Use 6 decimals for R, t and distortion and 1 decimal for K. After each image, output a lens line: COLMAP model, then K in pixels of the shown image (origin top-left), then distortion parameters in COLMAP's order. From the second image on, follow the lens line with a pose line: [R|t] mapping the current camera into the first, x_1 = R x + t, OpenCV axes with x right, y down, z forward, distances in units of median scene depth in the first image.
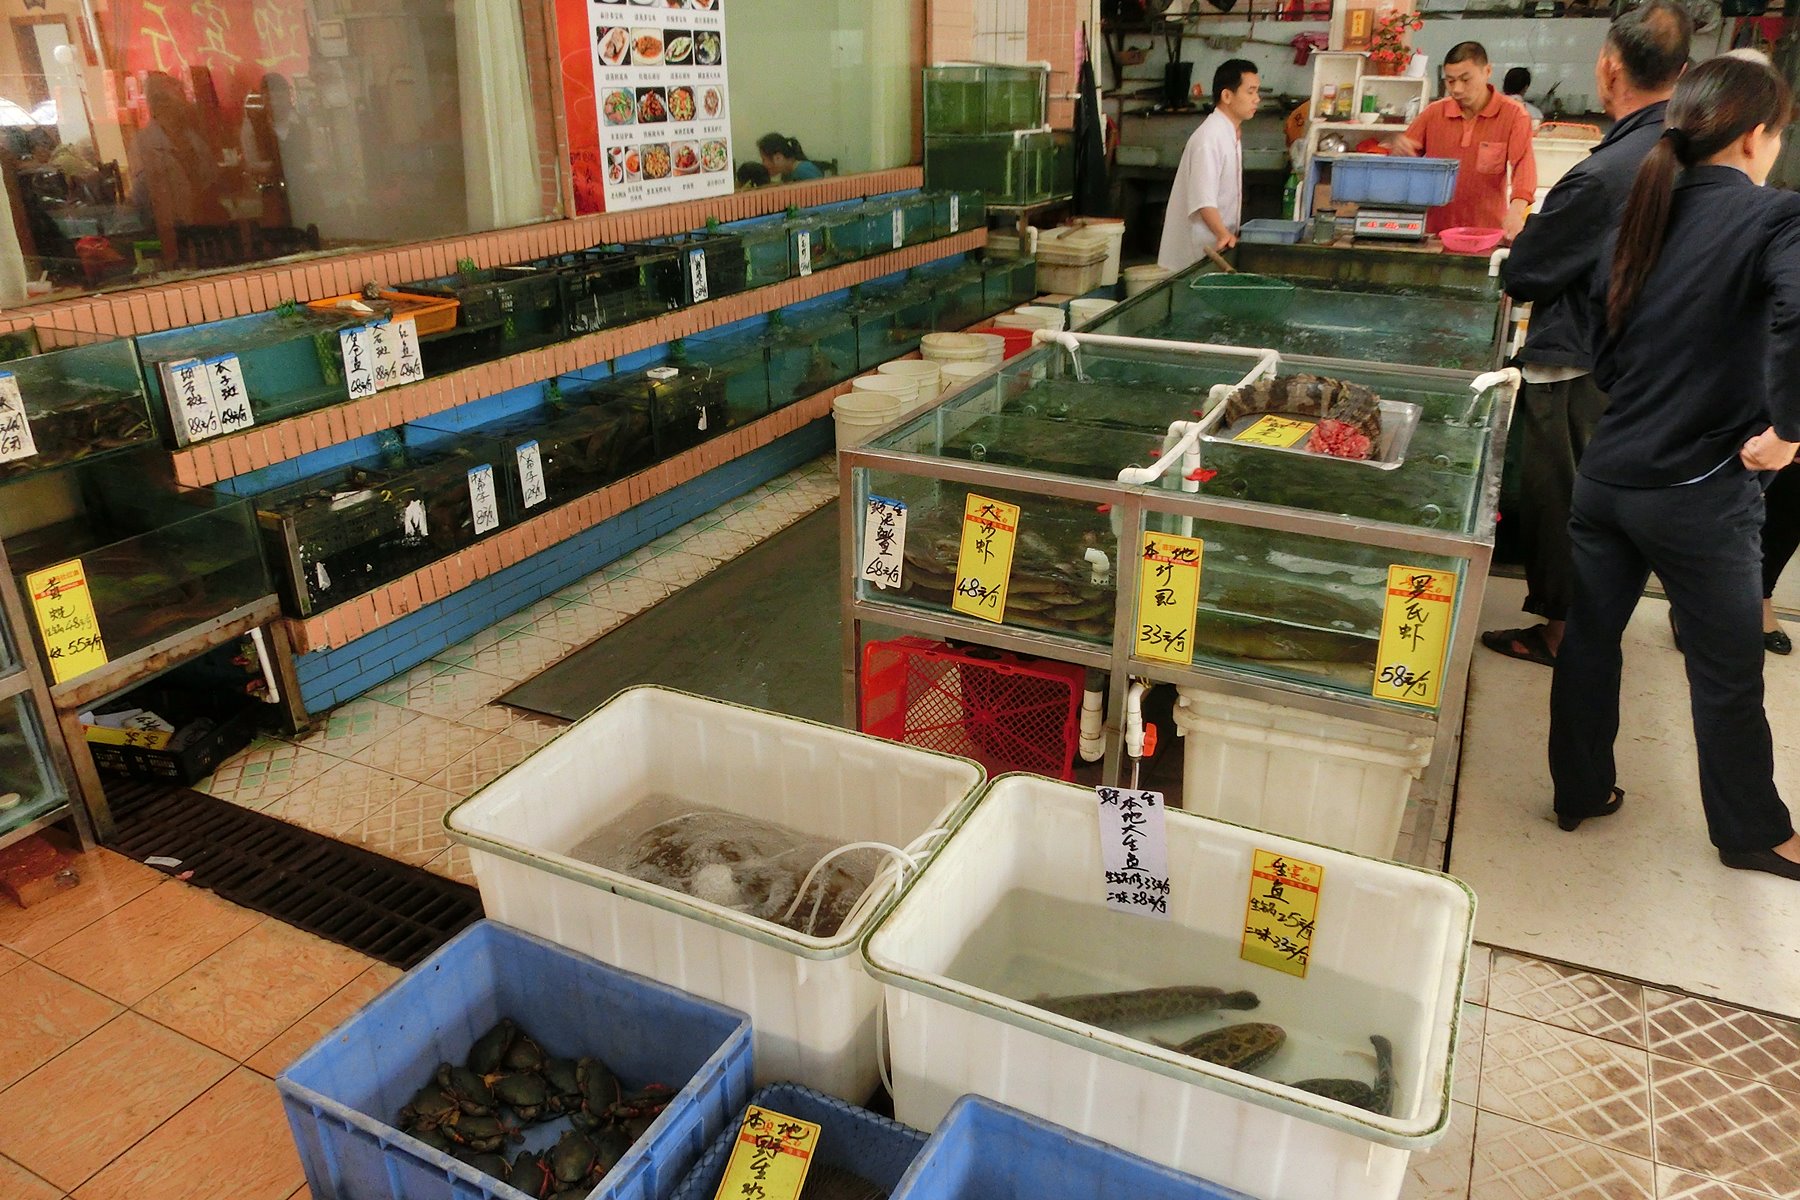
lens RADIAL K [[1262.0, 0, 903.1], [0, 1262.0, 634.4], [0, 0, 1]] dist [-0.035460, 0.004823]
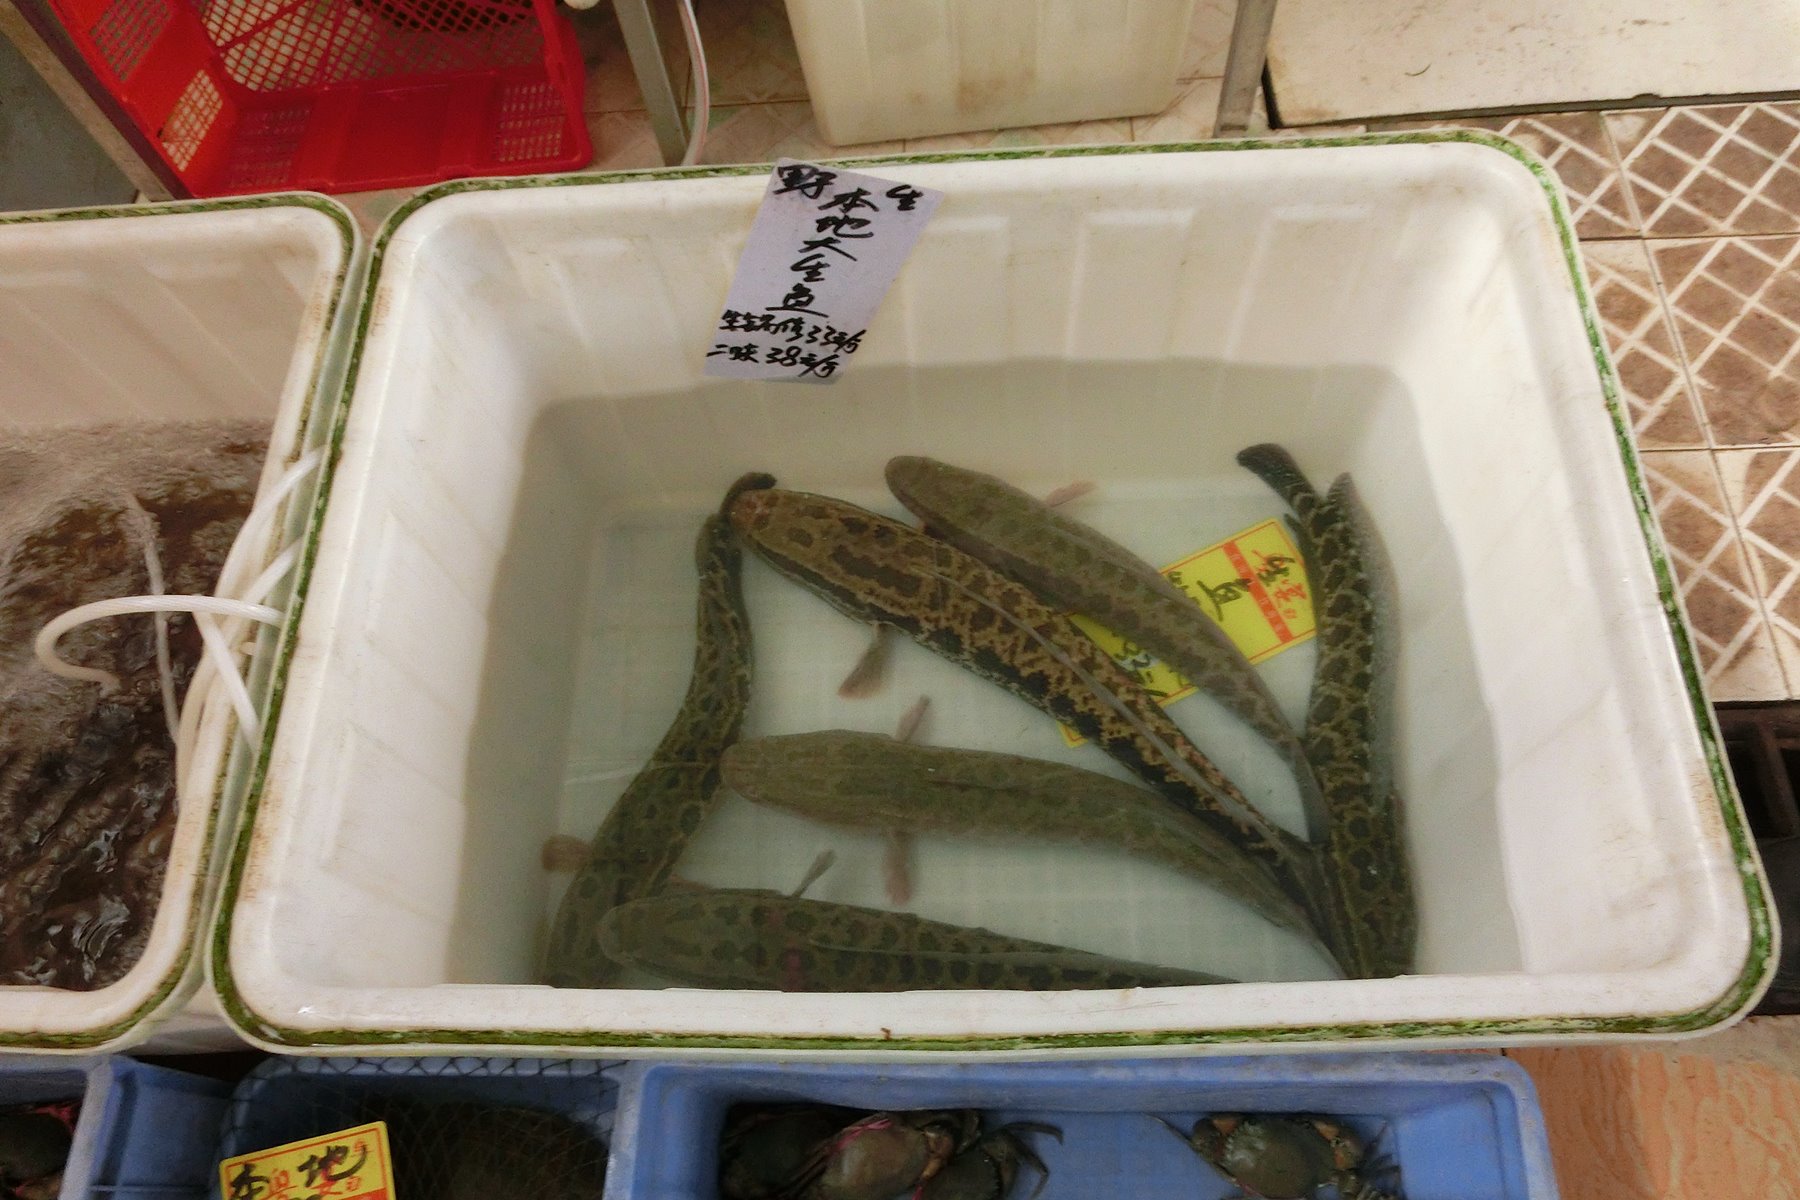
lens RADIAL K [[1262.0, 0, 903.1], [0, 1262.0, 634.4], [0, 0, 1]] dist [-0.035460, 0.004823]
pose [[0.895424, -0.424970, 0.132727, 0.120623], [0.246835, 0.721972, 0.646397, -0.006775], [-0.370525, -0.546037, 0.751369, 0.612236]]
